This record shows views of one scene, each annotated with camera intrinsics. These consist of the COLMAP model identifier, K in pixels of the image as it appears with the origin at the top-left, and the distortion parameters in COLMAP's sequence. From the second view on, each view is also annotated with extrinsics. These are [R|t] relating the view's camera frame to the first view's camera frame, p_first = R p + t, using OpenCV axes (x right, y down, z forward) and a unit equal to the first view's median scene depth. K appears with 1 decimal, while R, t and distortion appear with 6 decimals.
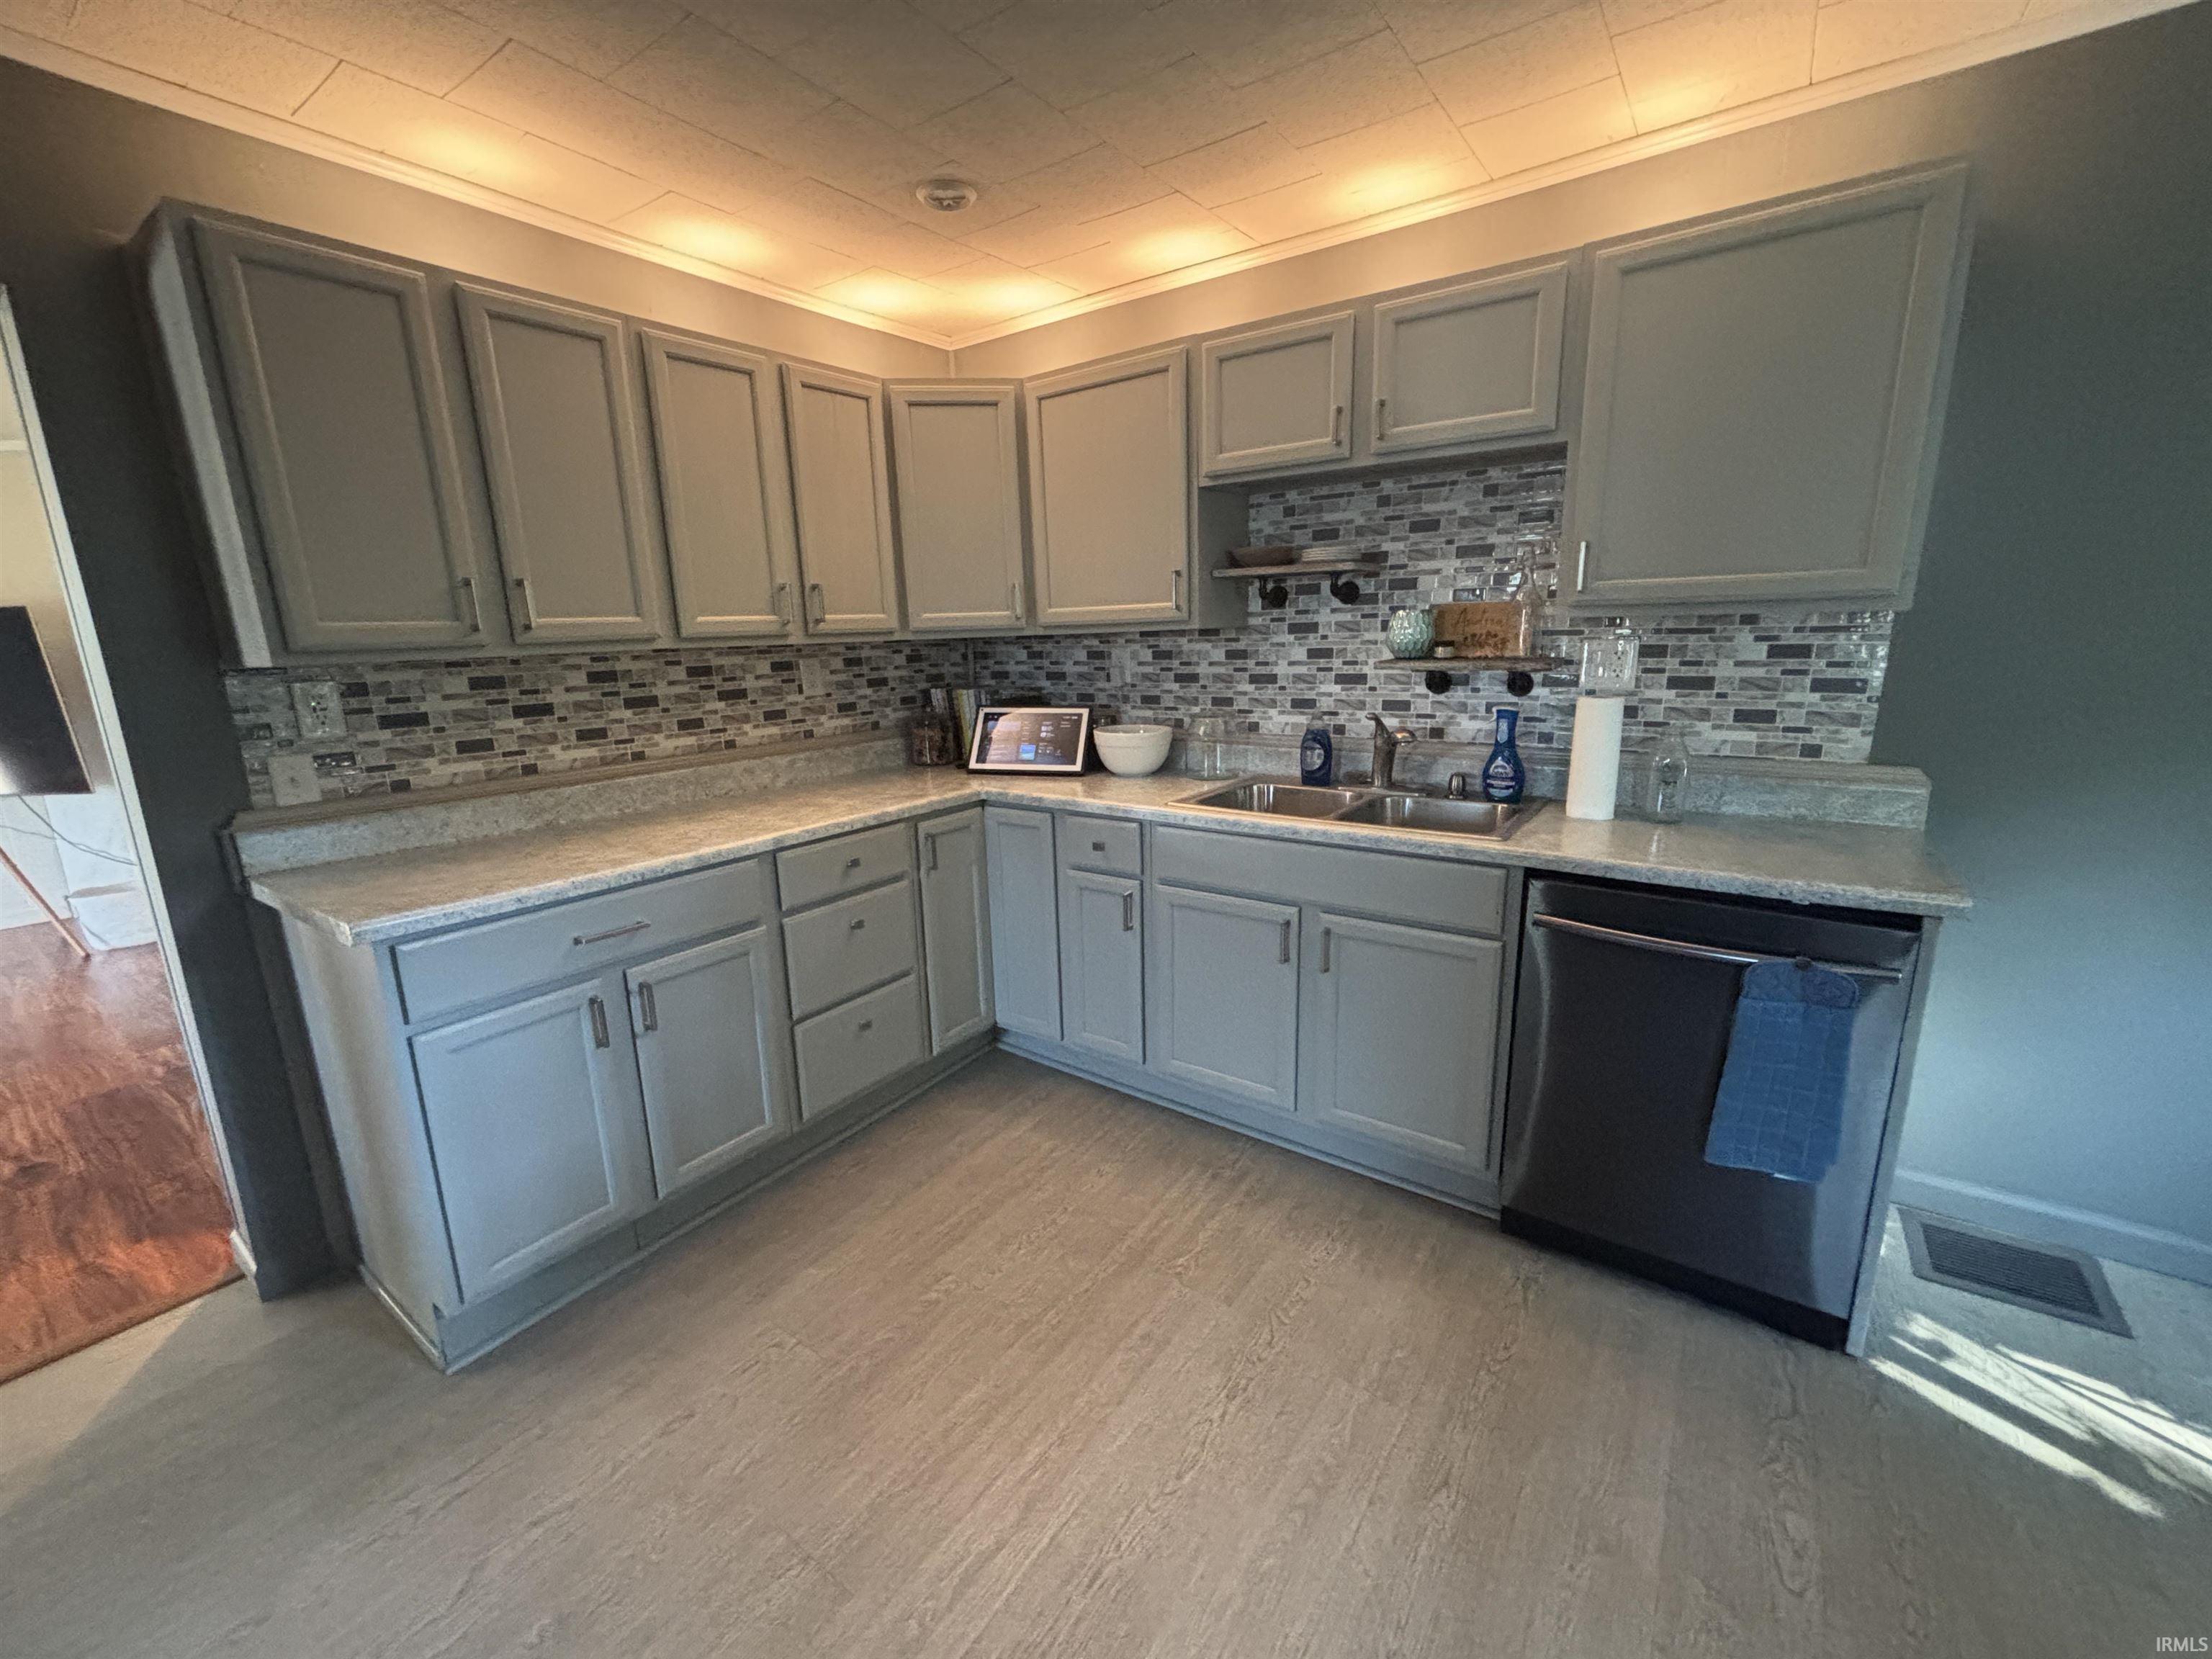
lens RADIAL K [[899.0, 0, 1107.4], [0, 899.0, 824.6], [0, 0, 1]] dist [0.002505, -0.000080]
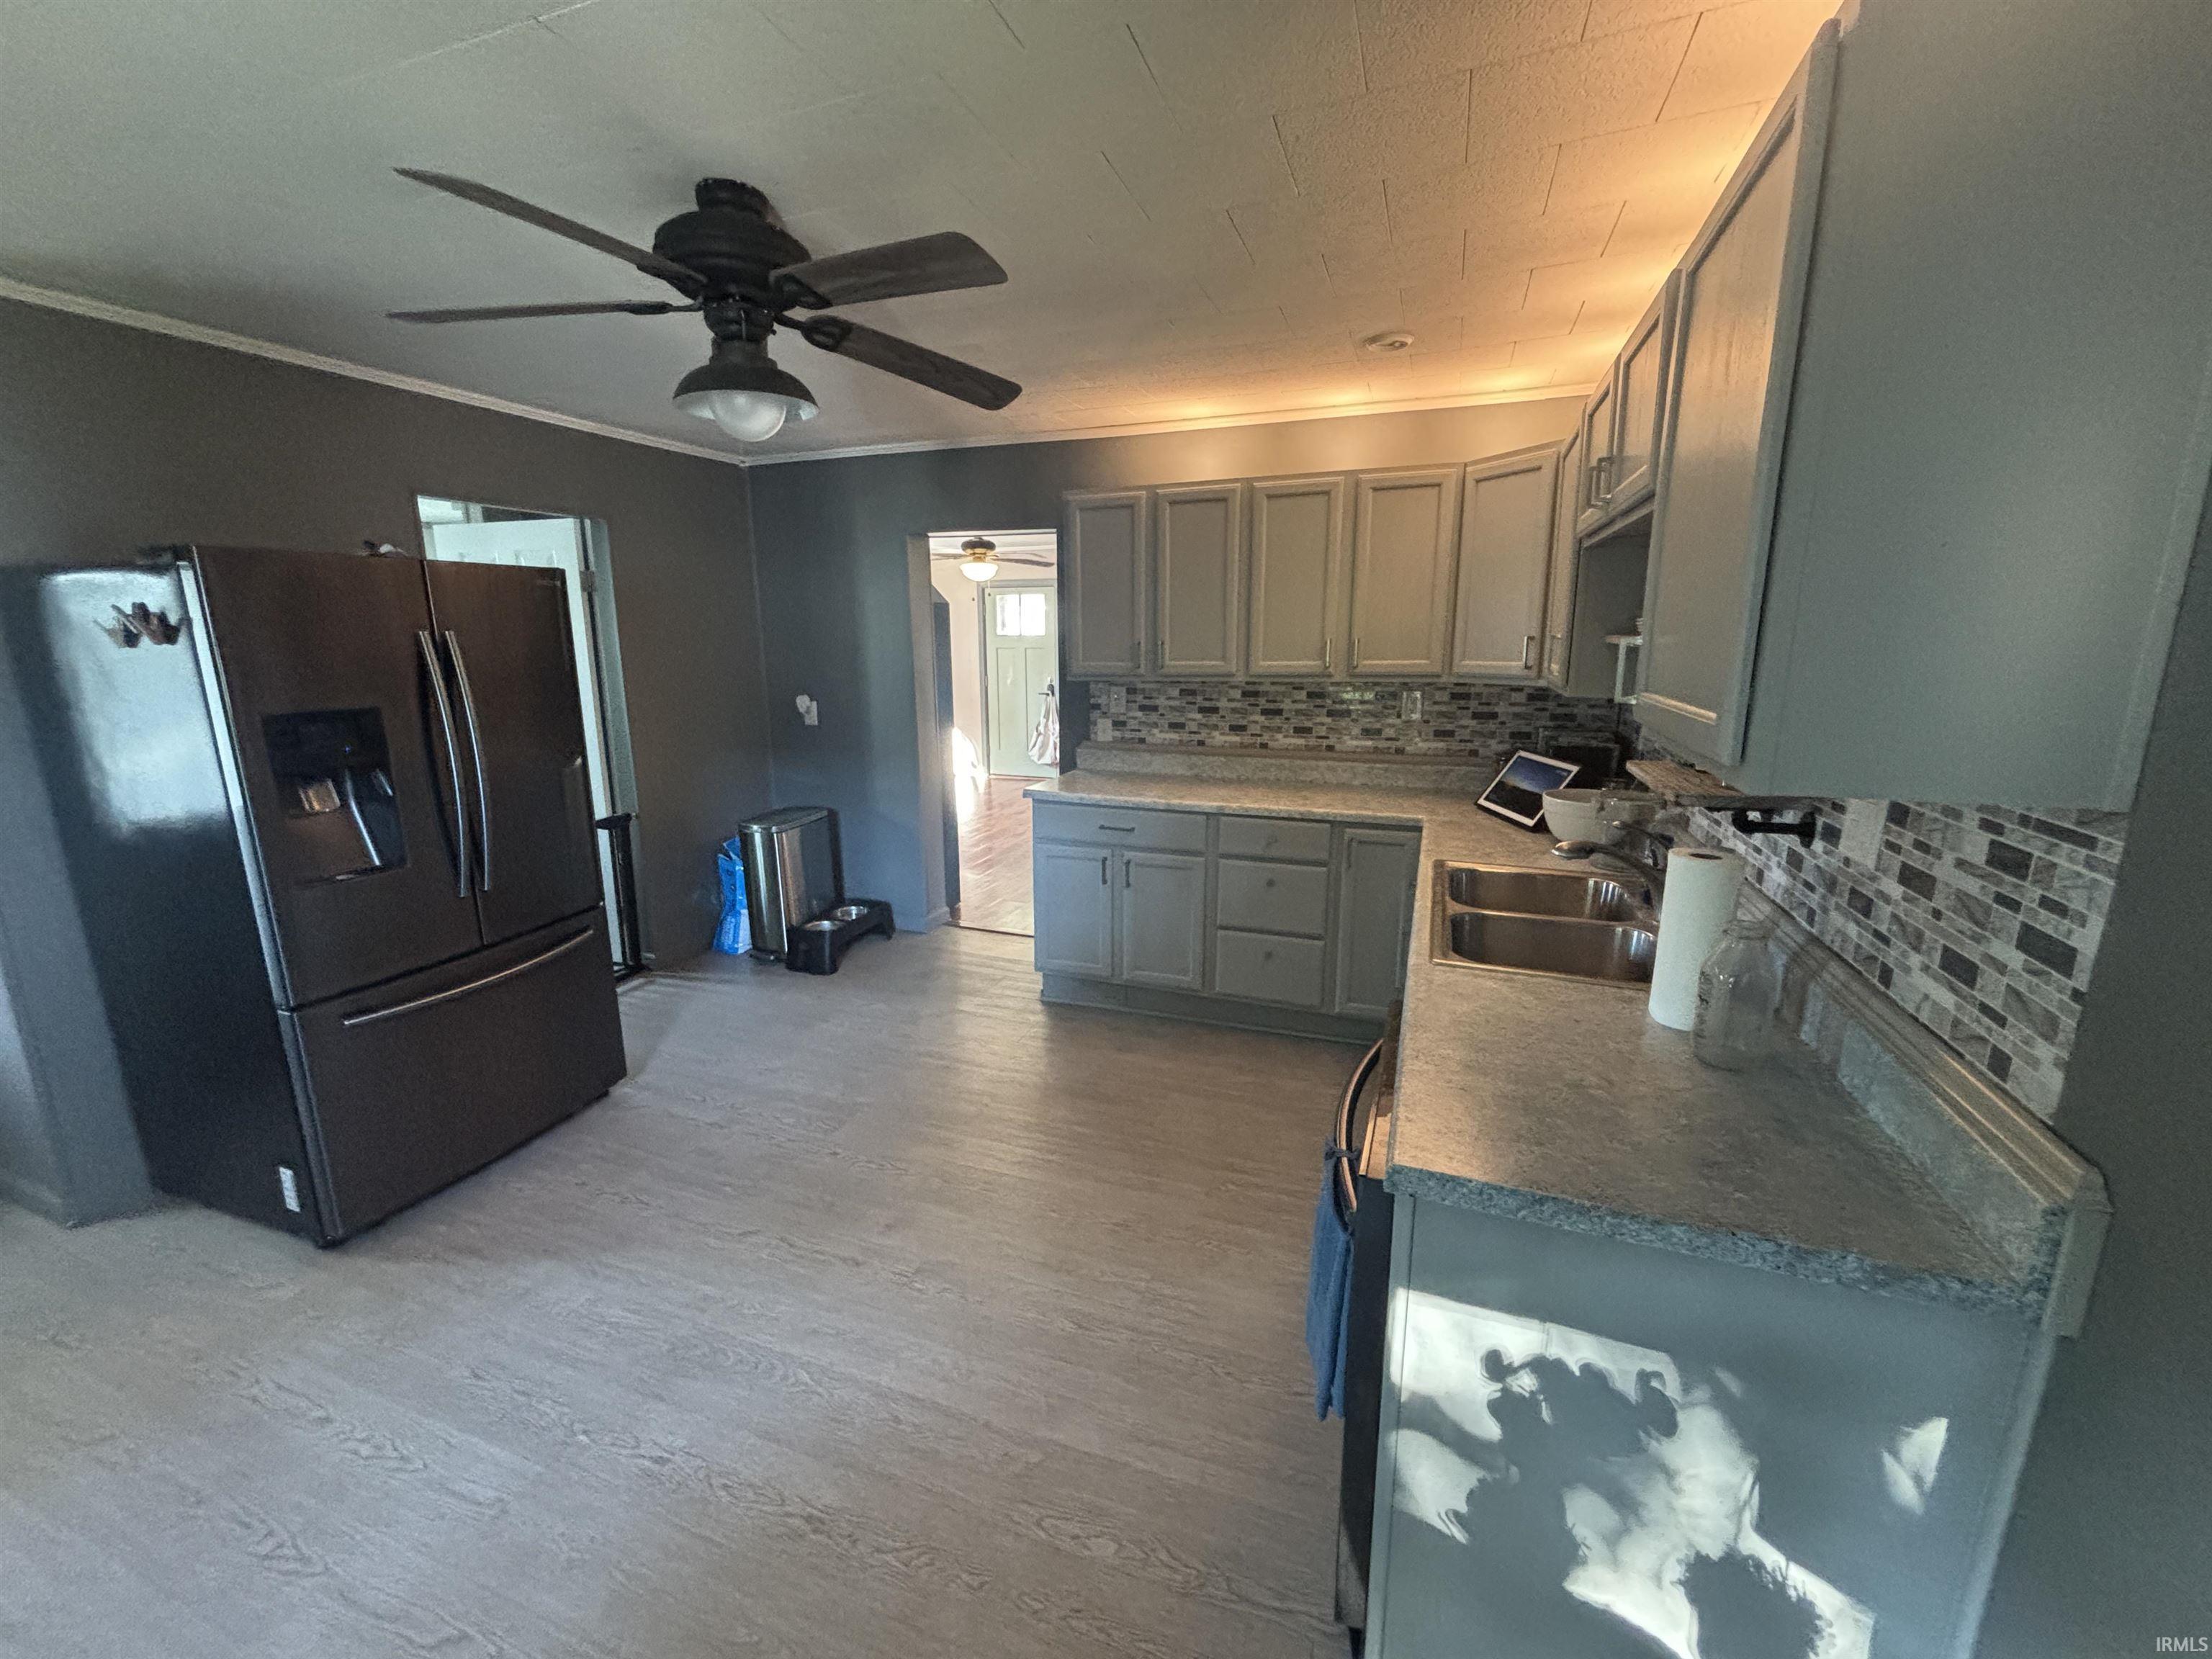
lens RADIAL K [[899.0, 0, 1102.9], [0, 899.0, 828.0], [0, 0, 1]] dist [0.002505, -0.000080]
pose [[0.250048, 0.227941, -0.941020, 0.996014], [-0.207086, 0.961994, 0.177994, -0.173234], [0.945828, 0.150365, 0.287748, 0.336367]]
